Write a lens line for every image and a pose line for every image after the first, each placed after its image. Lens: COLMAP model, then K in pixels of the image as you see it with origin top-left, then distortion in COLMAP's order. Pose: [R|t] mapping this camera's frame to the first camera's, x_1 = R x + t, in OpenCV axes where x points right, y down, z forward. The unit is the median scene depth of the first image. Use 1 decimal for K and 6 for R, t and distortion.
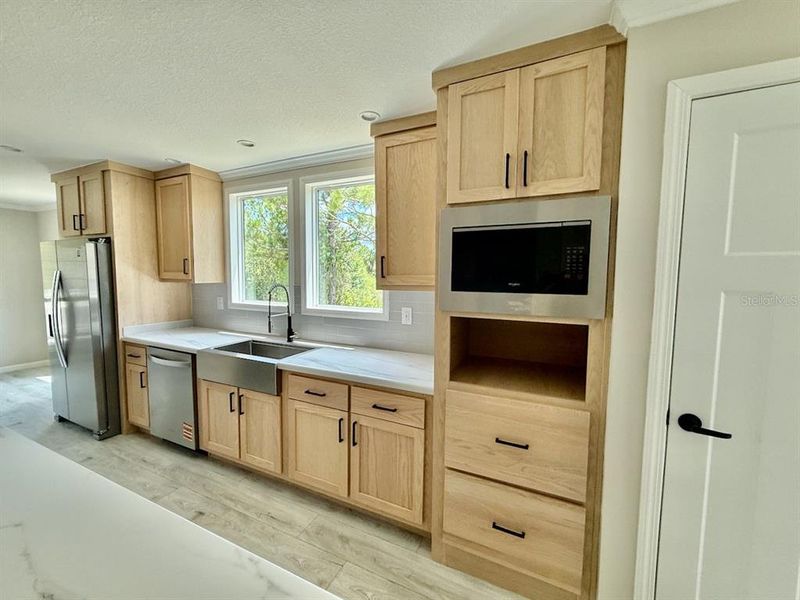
lens RADIAL K [[331.6, 0, 400.0], [0, 331.6, 301.6], [0, 0, 1]] dist [-0.000907, -0.000188]
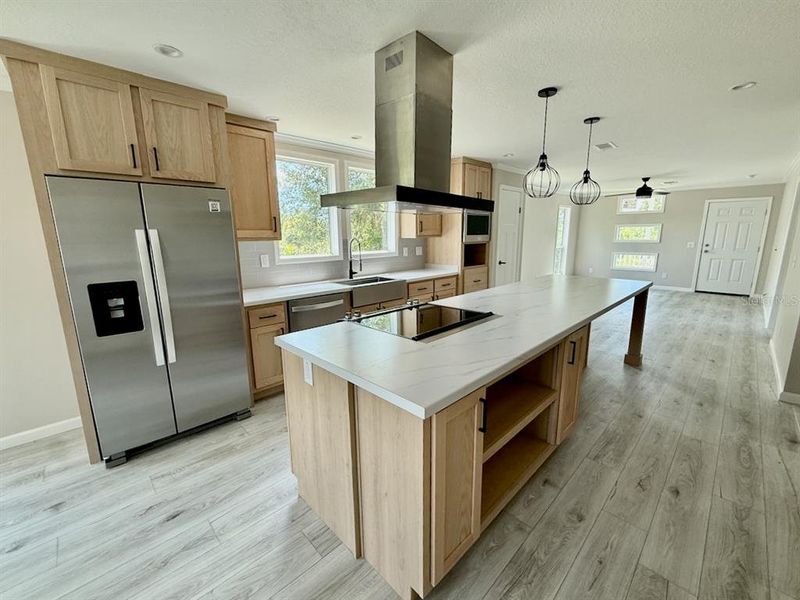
lens RADIAL K [[331.6, 0, 400.0], [0, 331.6, 301.6], [0, 0, 1]] dist [-0.000907, -0.000188]
pose [[0.342646, -0.207158, 0.916340, -2.314243], [0.087638, 0.978181, 0.188368, -0.050407], [-0.935368, 0.015762, 0.353325, 0.417640]]
